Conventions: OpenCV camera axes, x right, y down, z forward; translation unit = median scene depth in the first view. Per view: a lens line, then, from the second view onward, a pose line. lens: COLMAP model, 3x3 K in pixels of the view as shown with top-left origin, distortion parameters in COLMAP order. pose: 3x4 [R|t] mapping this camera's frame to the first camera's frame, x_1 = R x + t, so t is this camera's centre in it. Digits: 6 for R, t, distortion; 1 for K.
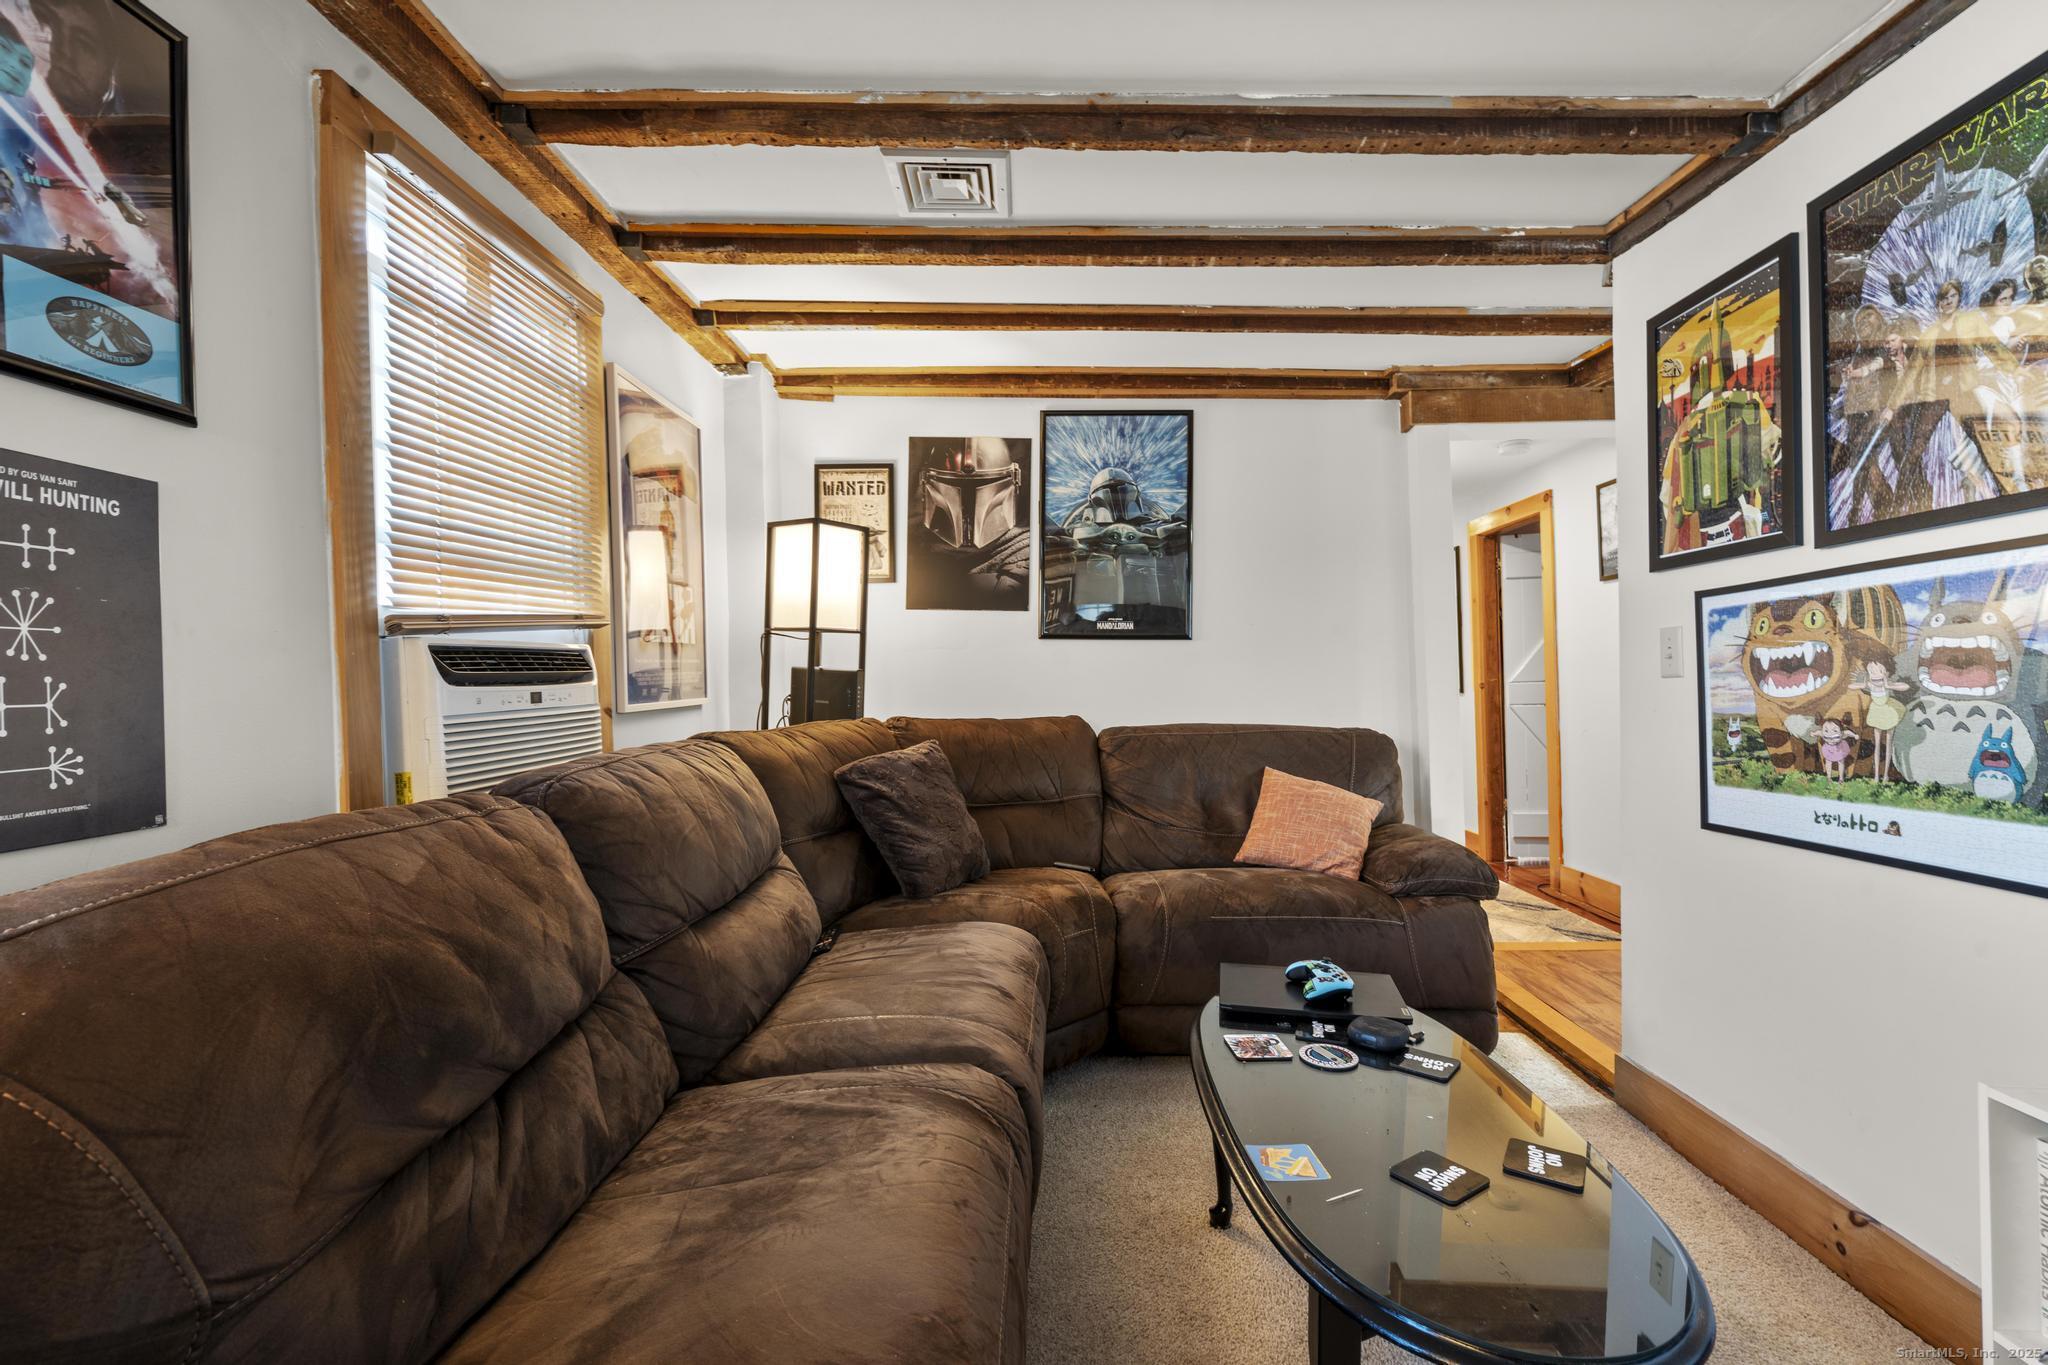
lens RADIAL K [[918.4, 0, 1024.0], [0, 918.4, 682.5], [0, 0, 1]] dist [-0.002997, 0.000749]
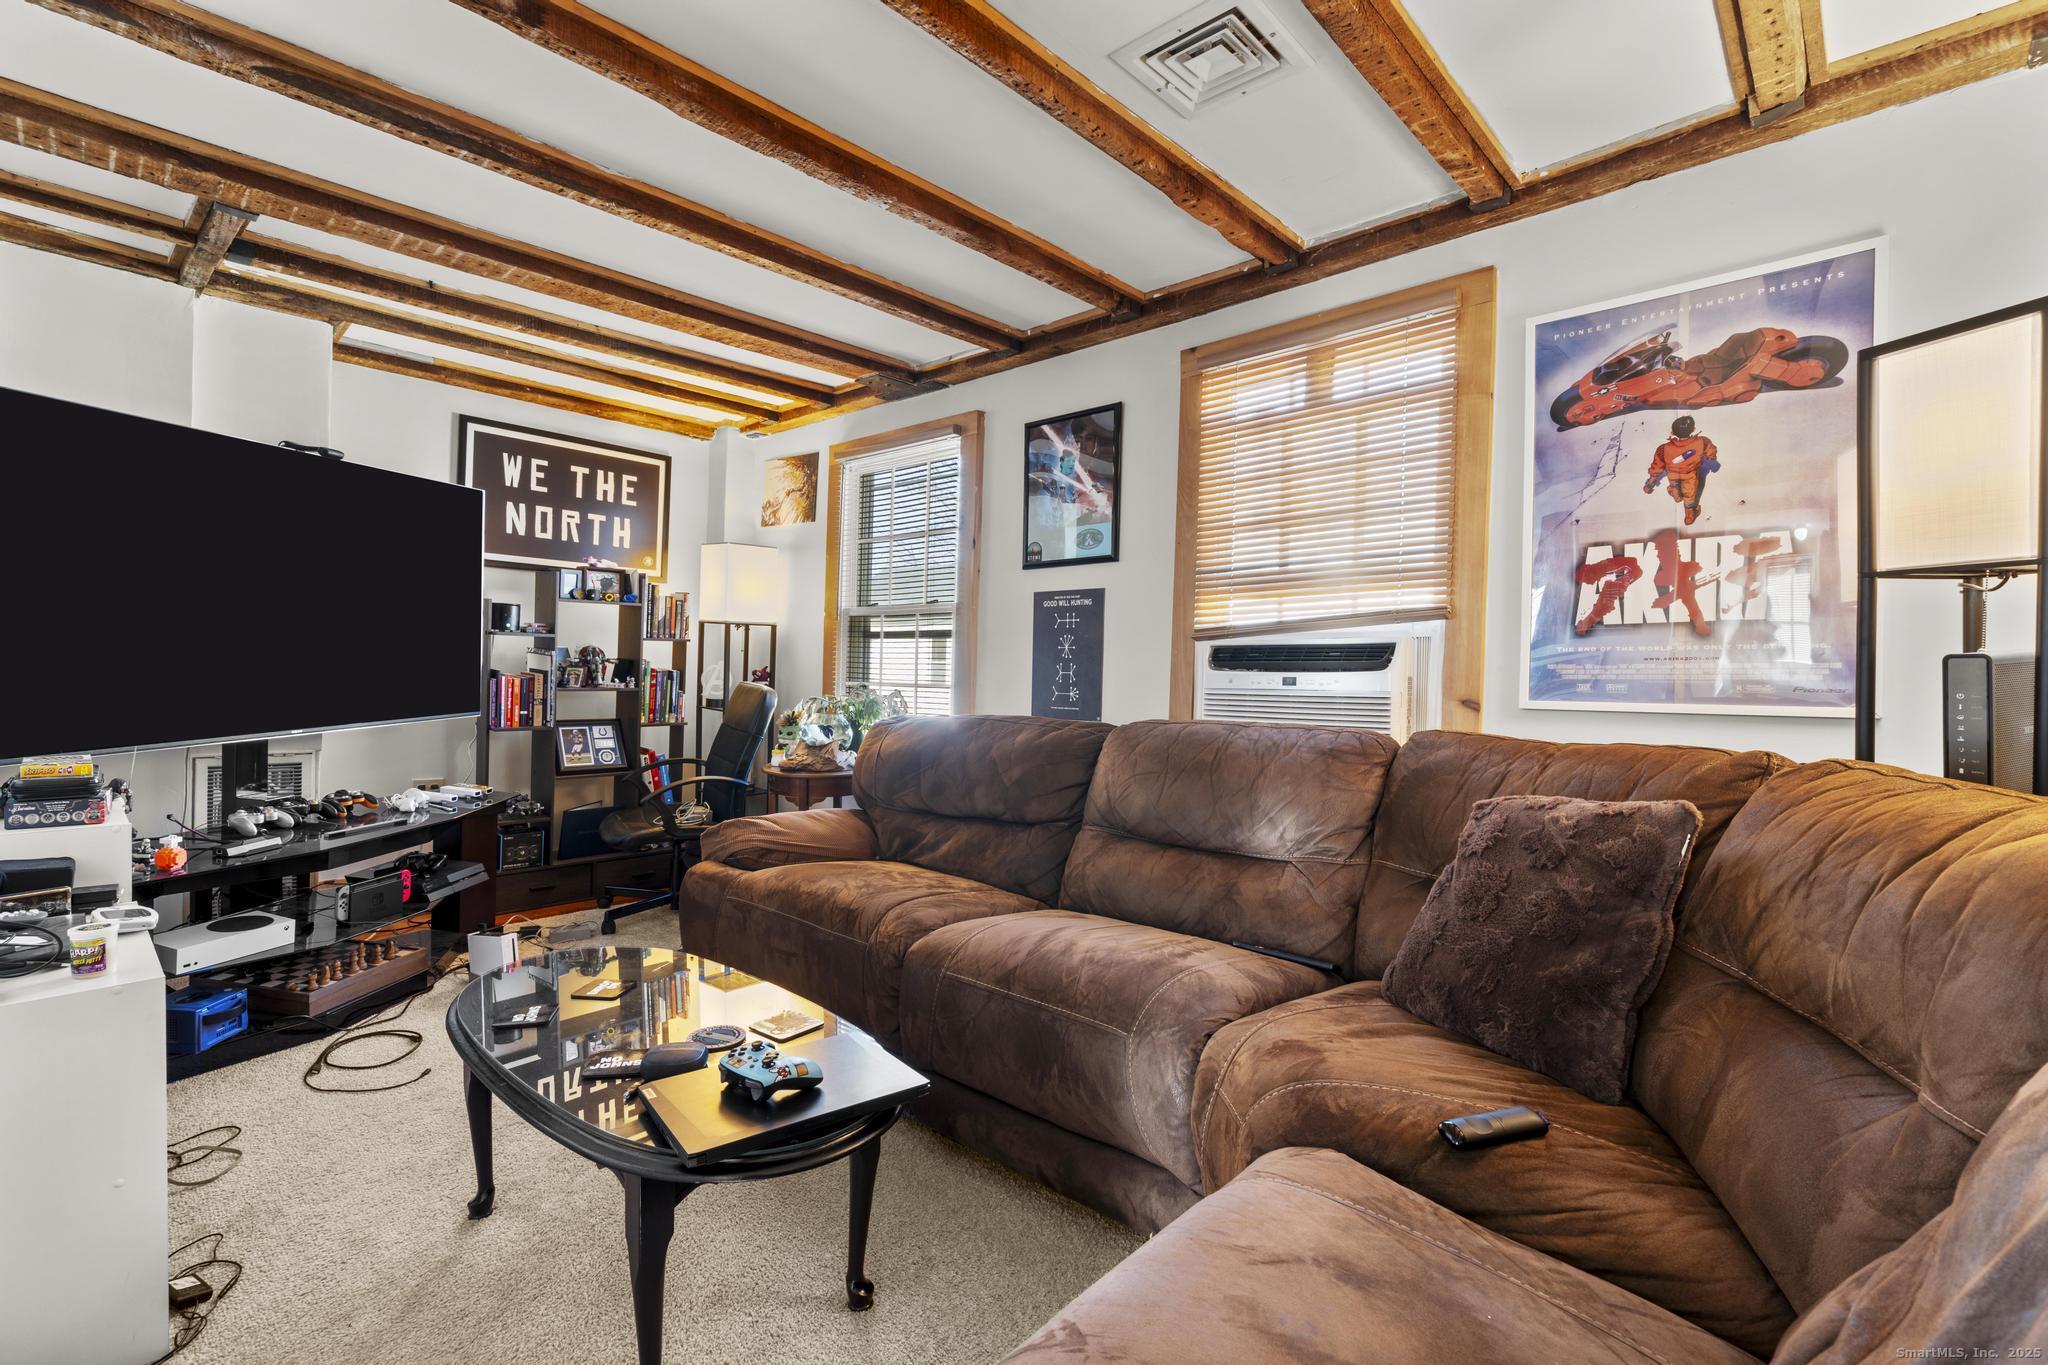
lens RADIAL K [[918.4, 0, 1024.0], [0, 918.4, 682.5], [0, 0, 1]] dist [-0.002997, 0.000749]
pose [[-0.659401, -0.000729, -0.751791, 1.095030], [-0.022952, 0.999553, 0.019163, 0.002113], [0.751441, 0.029891, -0.659123, 2.440899]]
